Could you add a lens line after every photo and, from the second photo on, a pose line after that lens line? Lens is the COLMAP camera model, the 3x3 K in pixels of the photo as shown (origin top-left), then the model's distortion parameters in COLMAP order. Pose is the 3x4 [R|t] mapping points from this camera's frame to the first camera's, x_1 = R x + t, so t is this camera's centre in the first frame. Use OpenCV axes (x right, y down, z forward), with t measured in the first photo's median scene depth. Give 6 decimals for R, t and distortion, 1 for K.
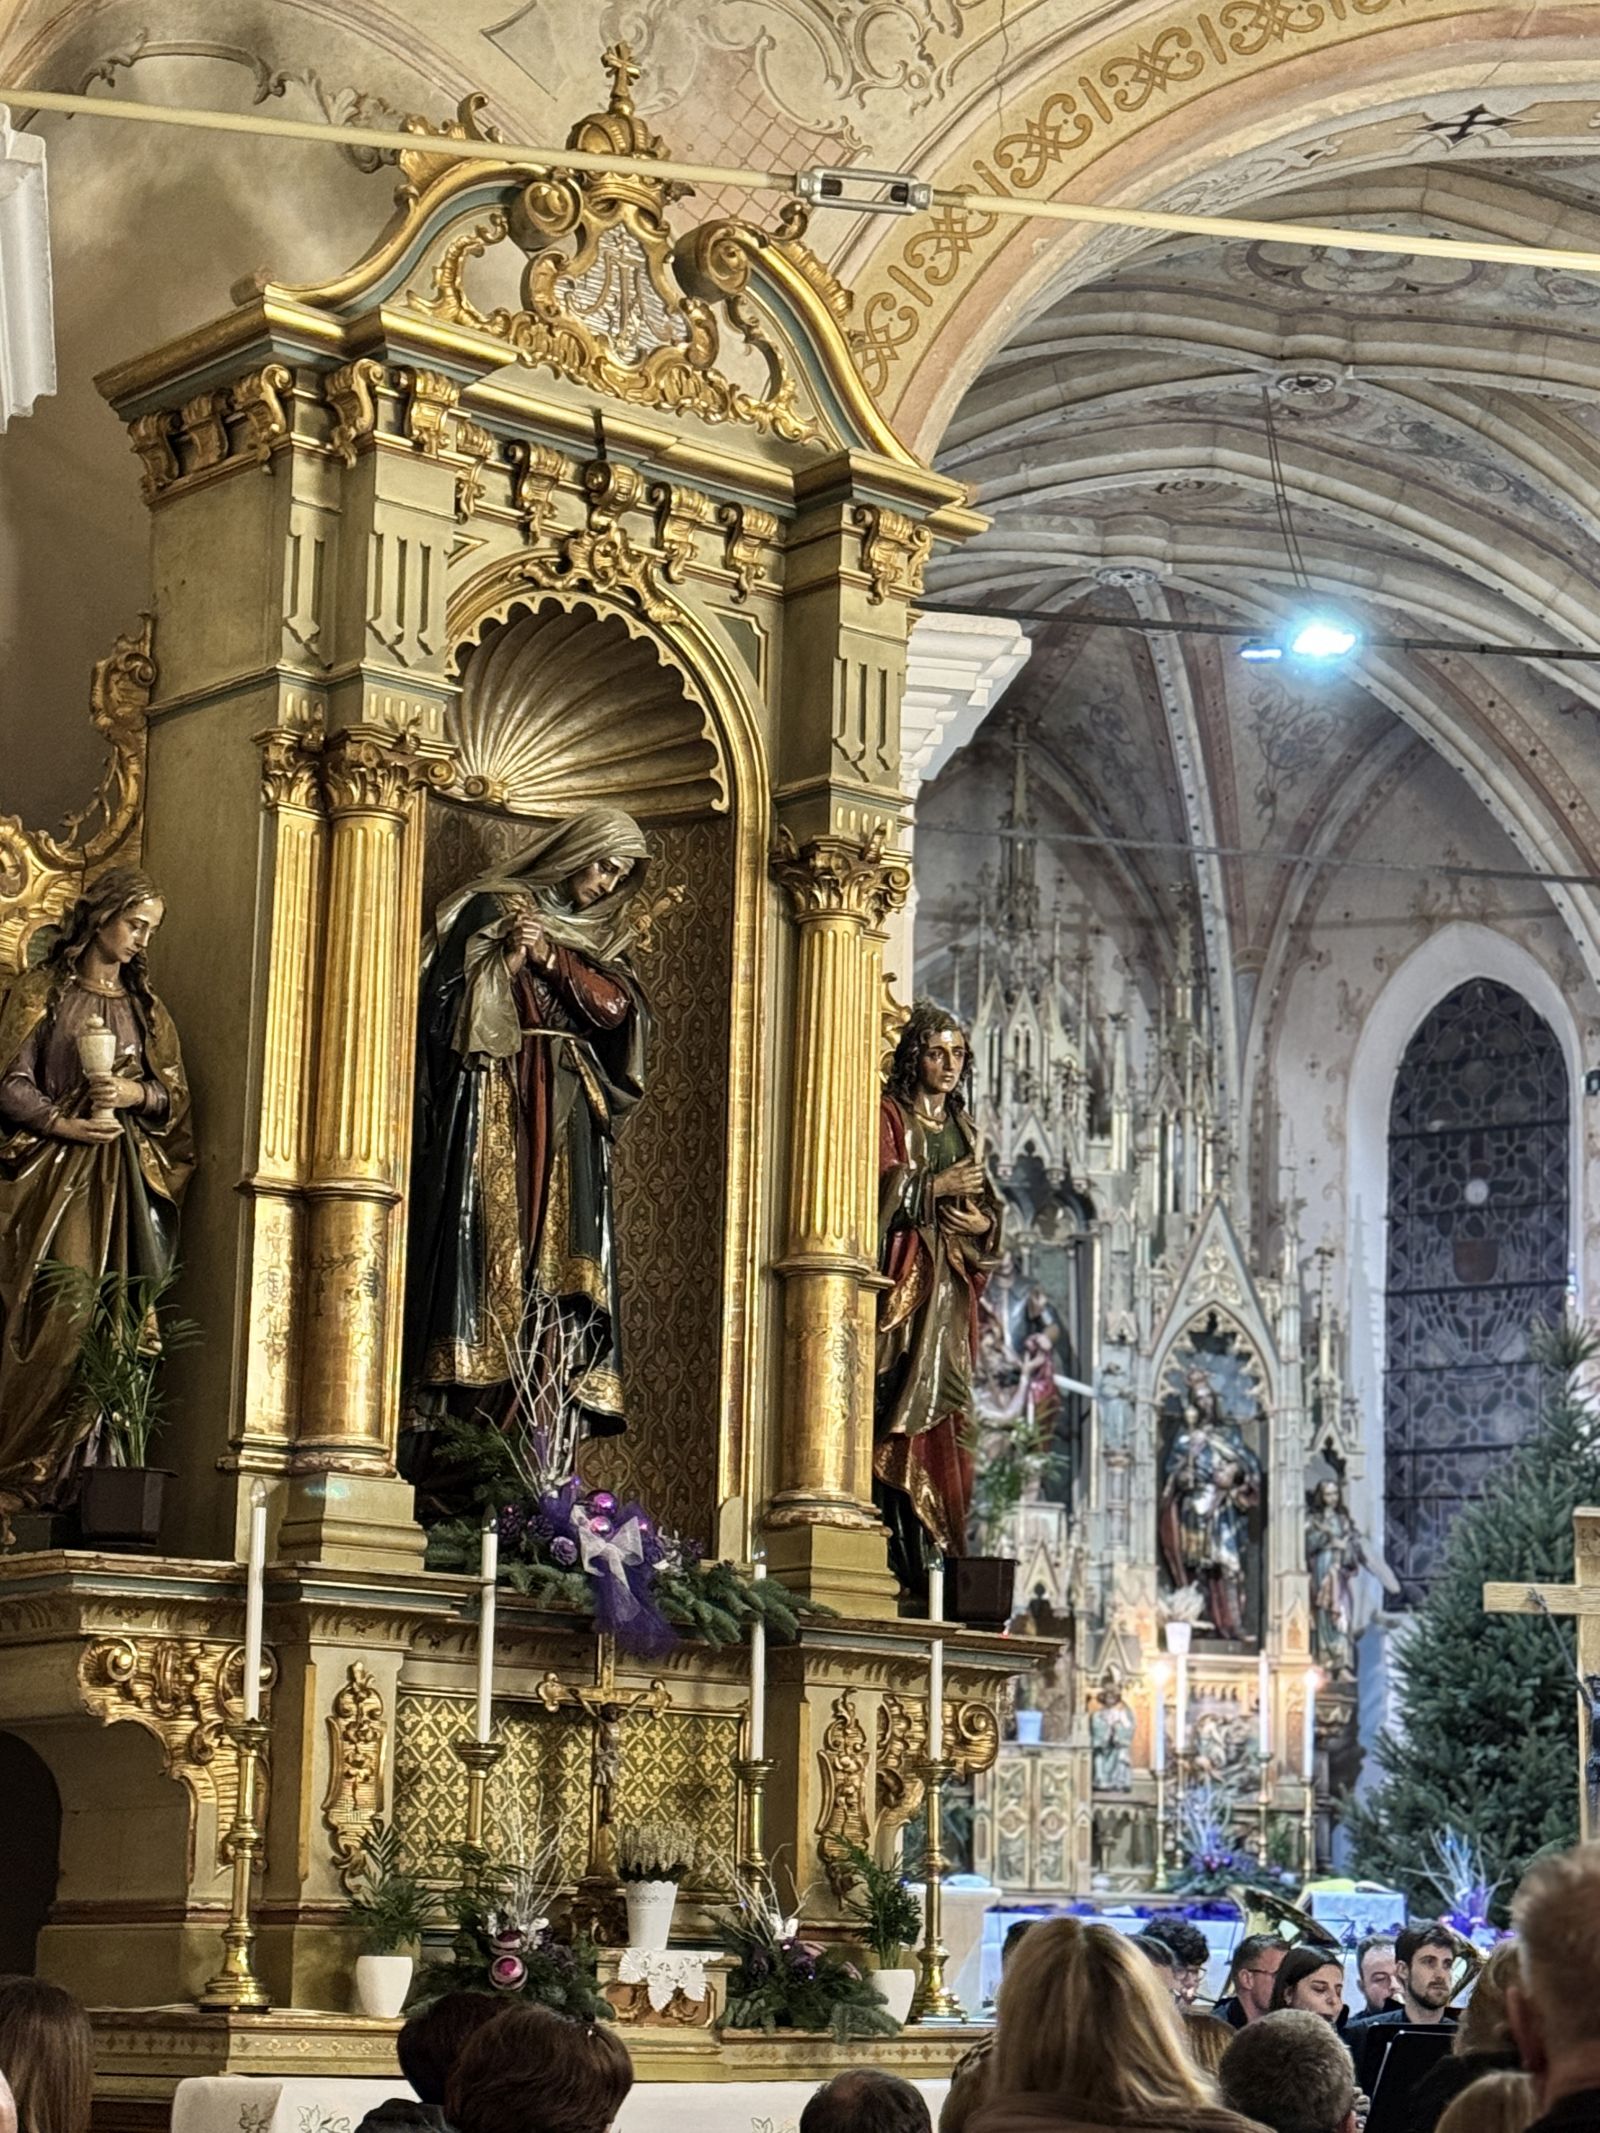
lens RADIAL K [[4526.6, 0, 809.0], [0, 4526.6, 1056.7], [0, 0, 1]] dist [0.110118, 0.058821]
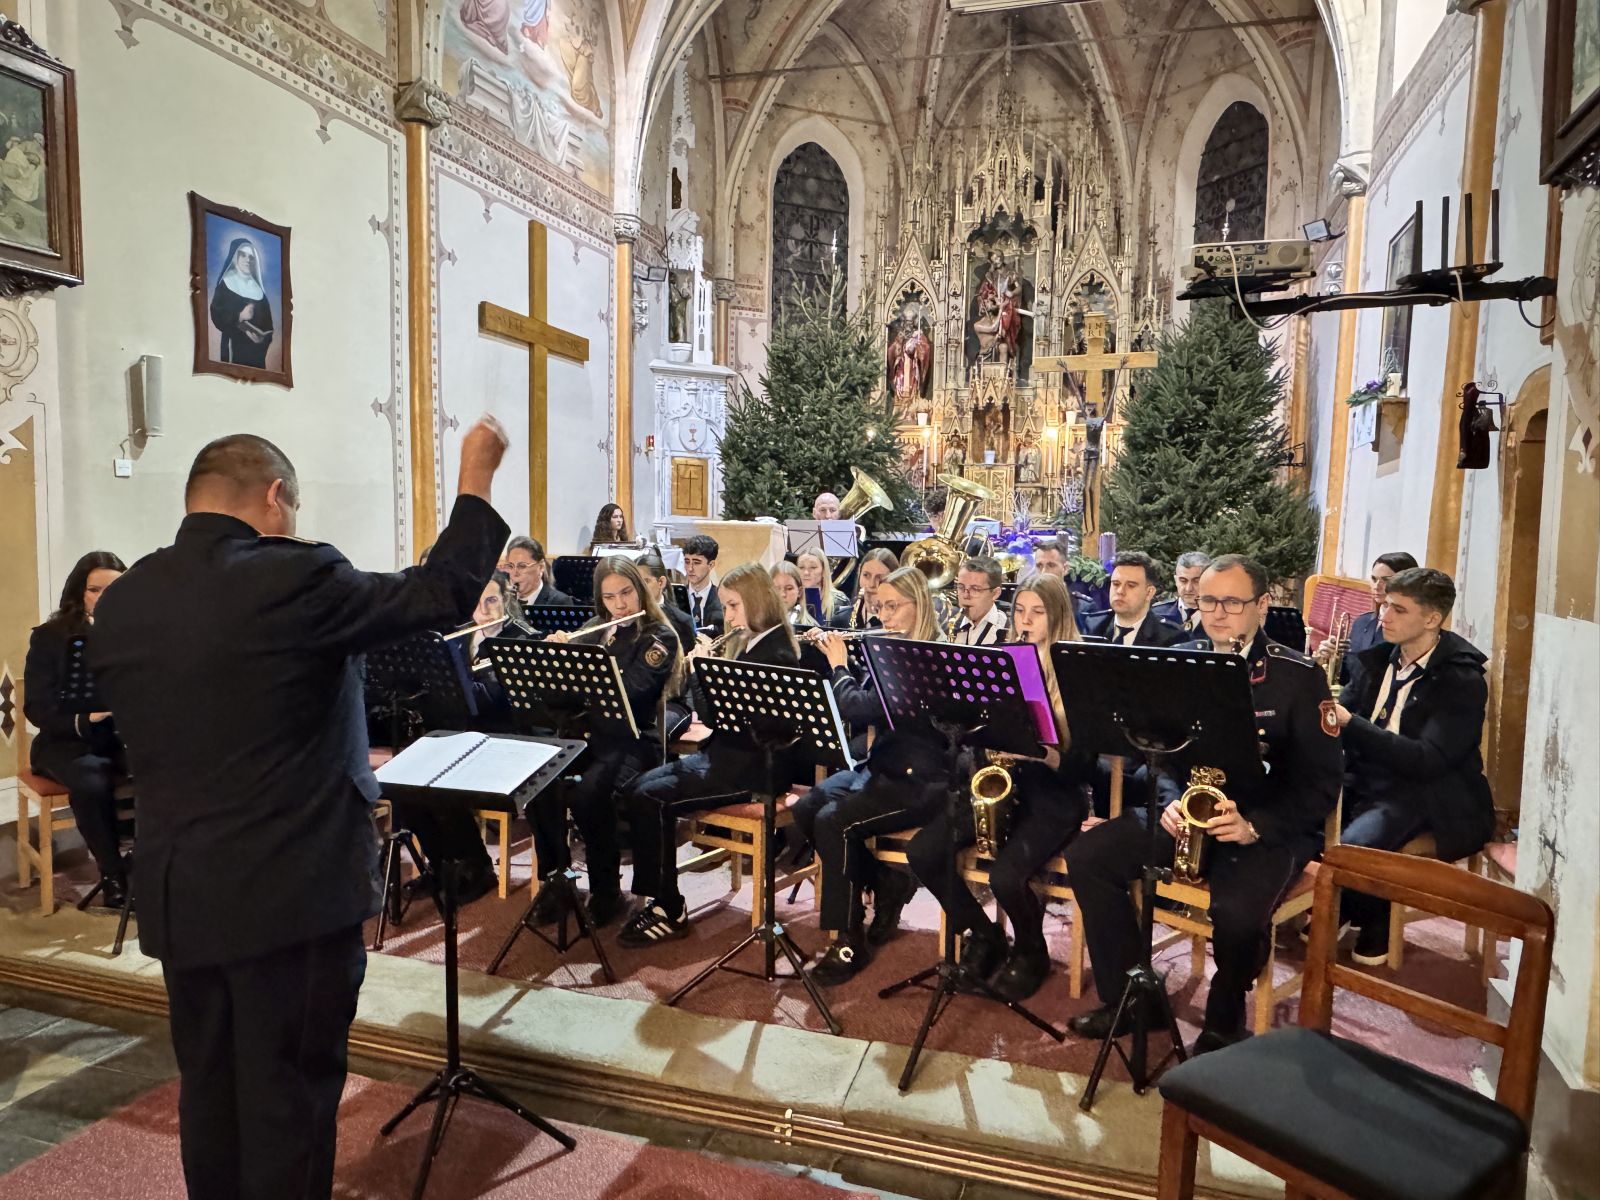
lens RADIAL K [[1068.9, 0, 797.6], [0, 1068.9, 599.7], [0, 0, 1]] dist [-0.006895, 0.005869]
pose [[0.884488, 0.016497, -0.466272, 0.215885], [0.096982, 0.971045, 0.218324, 0.085680], [0.456373, -0.238325, 0.857278, 0.443354]]
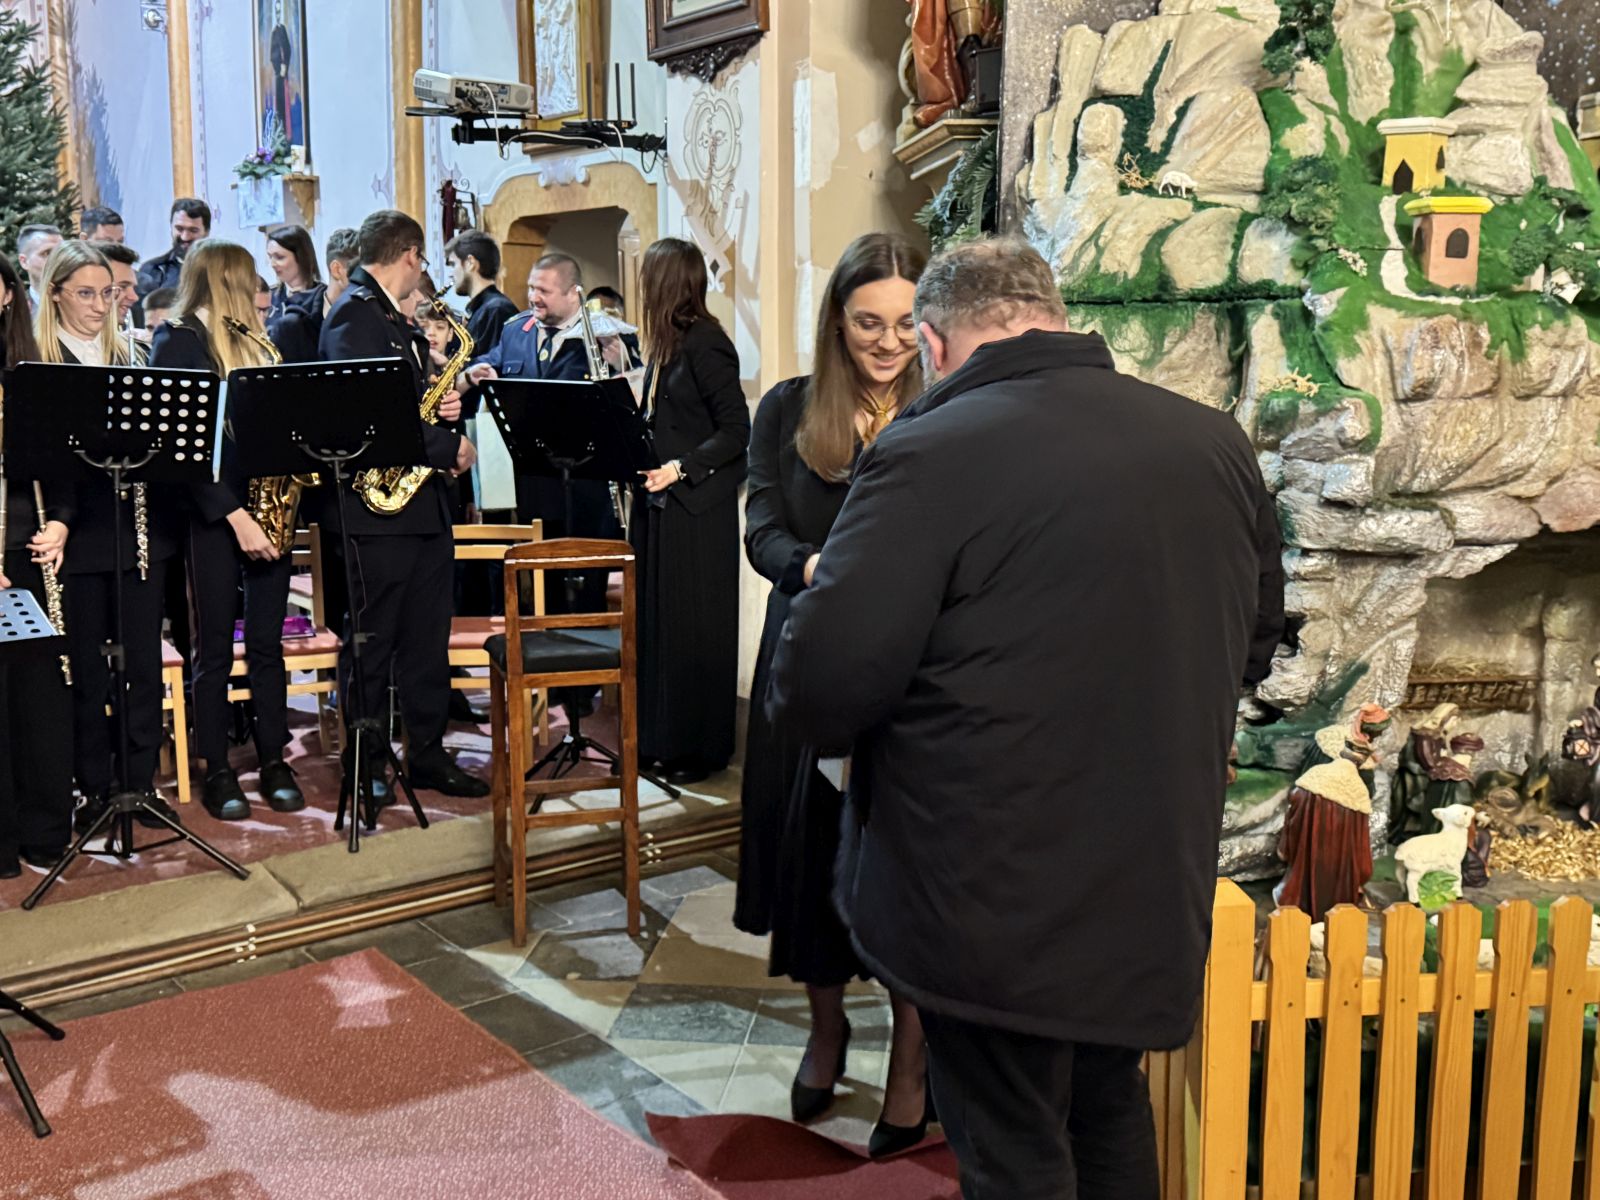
lens RADIAL K [[1611.3, 0, 798.2], [0, 1611.3, 607.7], [0, 0, 1]] dist [0.191596, -0.402018]
pose [[0.876922, -0.108120, 0.468313, 0.129191], [-0.065666, 0.938281, 0.339583, 0.066388], [-0.476125, -0.328540, 0.815700, 0.361134]]
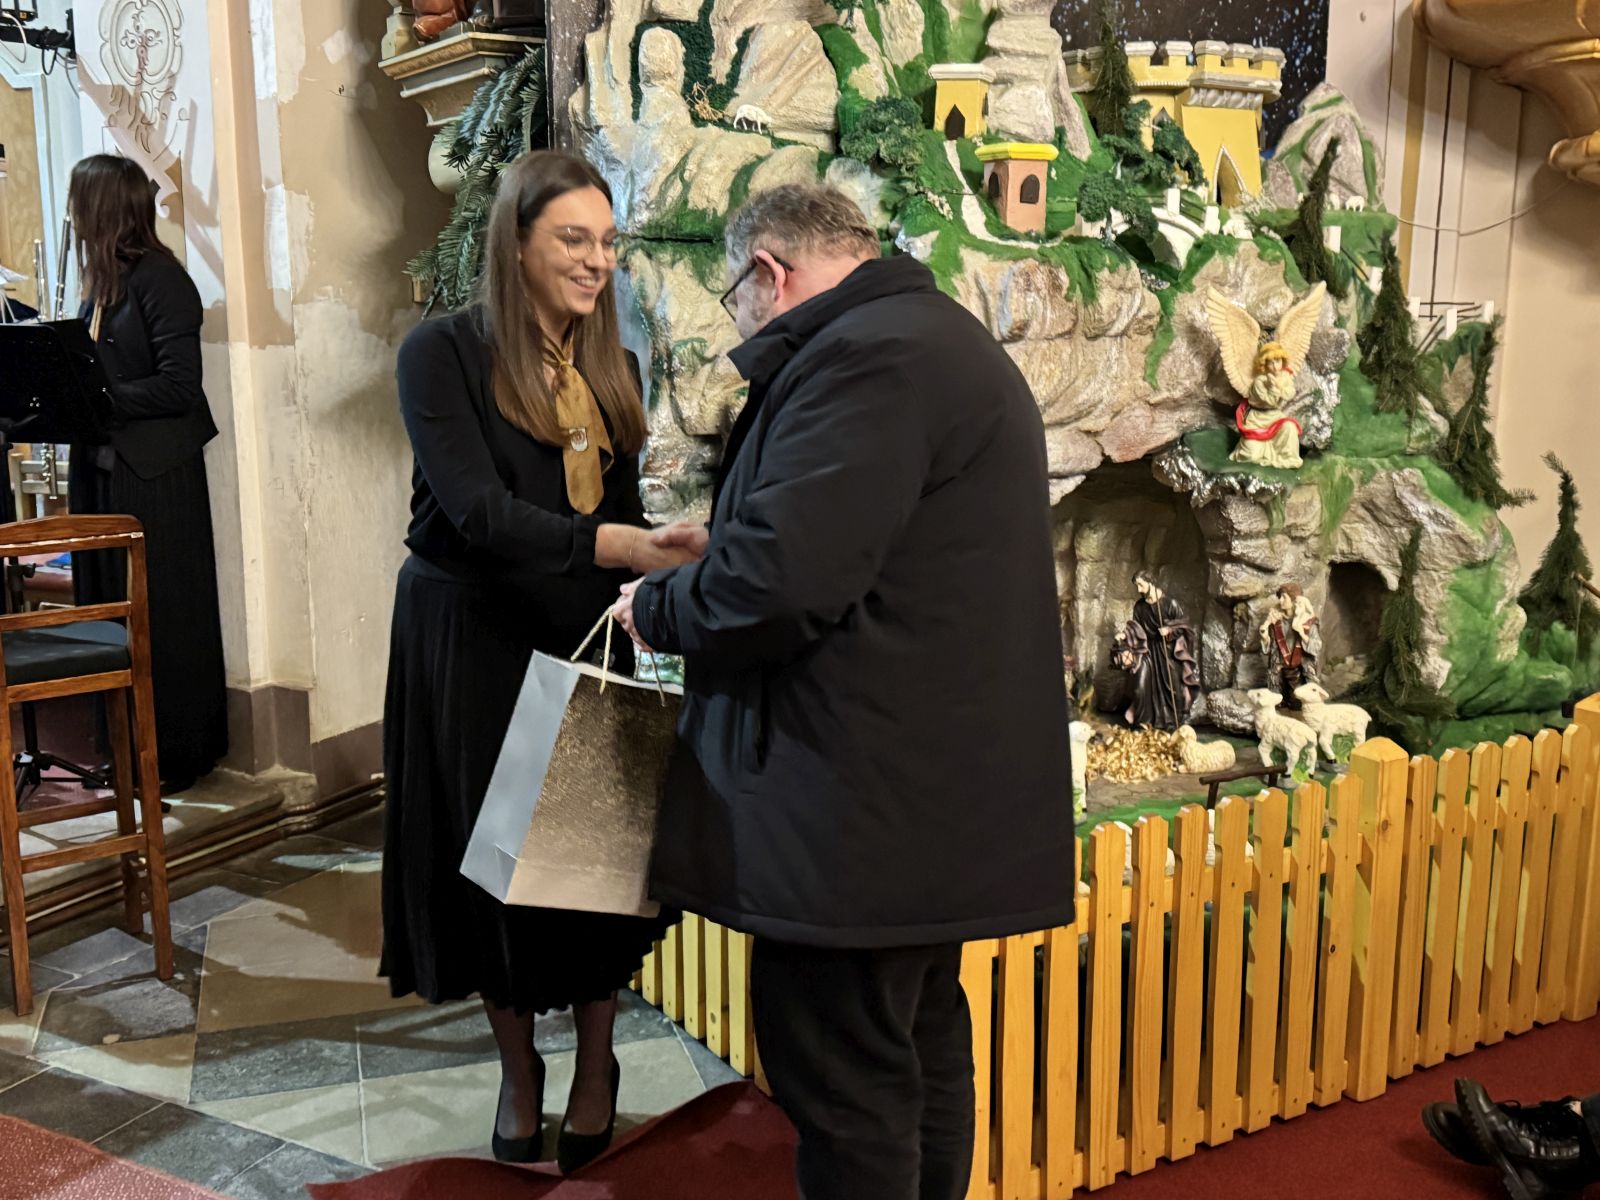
lens RADIAL K [[1611.3, 0, 798.2], [0, 1611.3, 607.7], [0, 0, 1]] dist [0.191596, -0.402018]
pose [[0.602083, -0.183568, 0.777045, 0.114105], [-0.137979, 0.934648, 0.327712, 0.071671], [-0.786421, -0.304526, 0.537407, 0.387884]]
